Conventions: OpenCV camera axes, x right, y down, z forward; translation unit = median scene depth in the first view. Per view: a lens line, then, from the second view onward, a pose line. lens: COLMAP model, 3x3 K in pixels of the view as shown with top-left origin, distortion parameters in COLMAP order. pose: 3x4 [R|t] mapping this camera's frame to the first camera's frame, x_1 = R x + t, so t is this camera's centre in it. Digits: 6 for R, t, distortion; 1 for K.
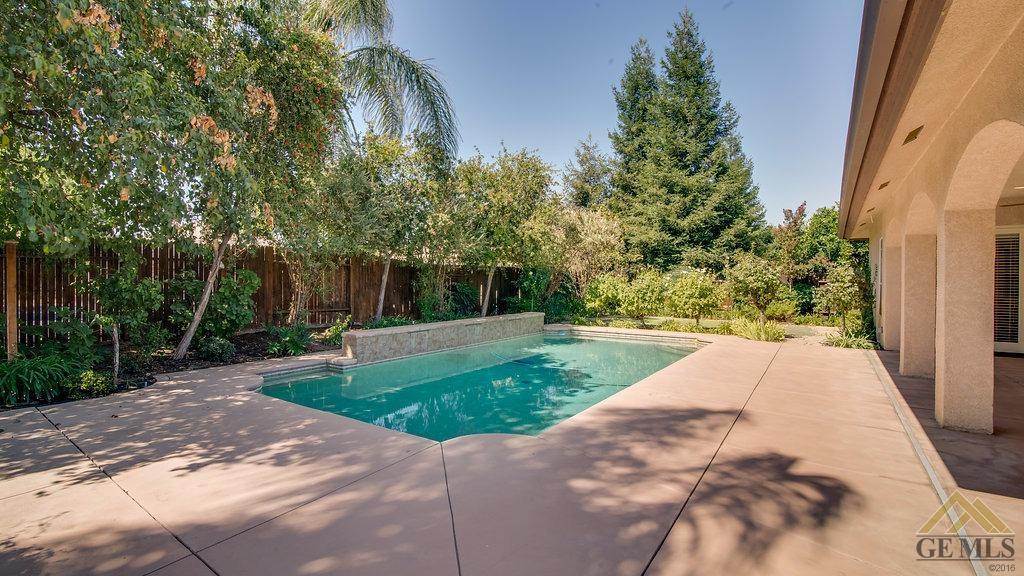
lens RADIAL K [[458.7, 0, 512.0], [0, 458.7, 288.0], [0, 0, 1]] dist [-0.010186, 0.000242]
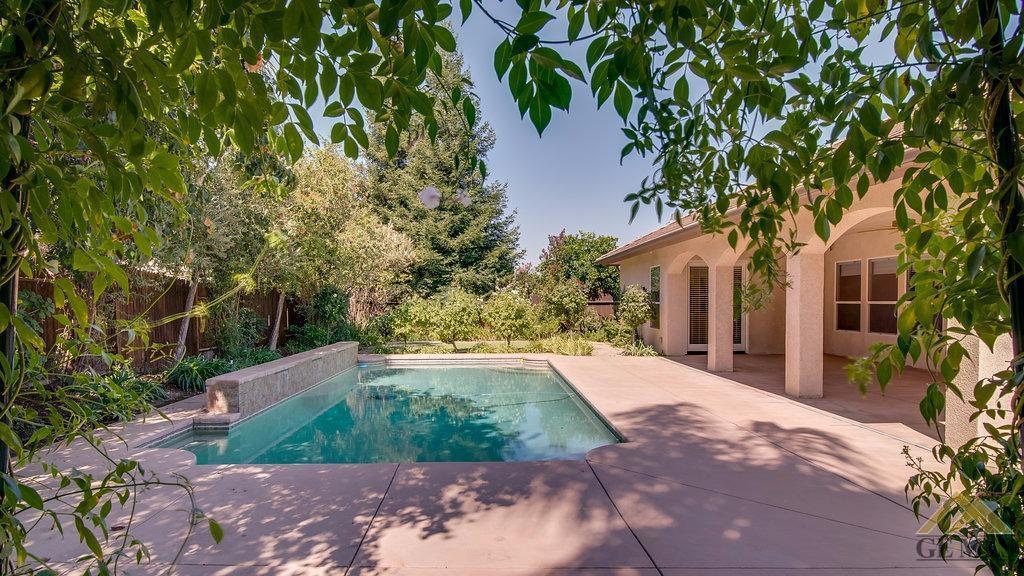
lens RADIAL K [[544.6, 0, 512.0], [0, 544.6, 288.0], [0, 0, 1]] dist [-0.023803, -0.000163]
pose [[0.794054, 0.010024, 0.607764, -0.895606], [0.017923, 0.999043, -0.039894, 0.003607], [-0.607583, 0.042571, 0.793115, 0.102949]]
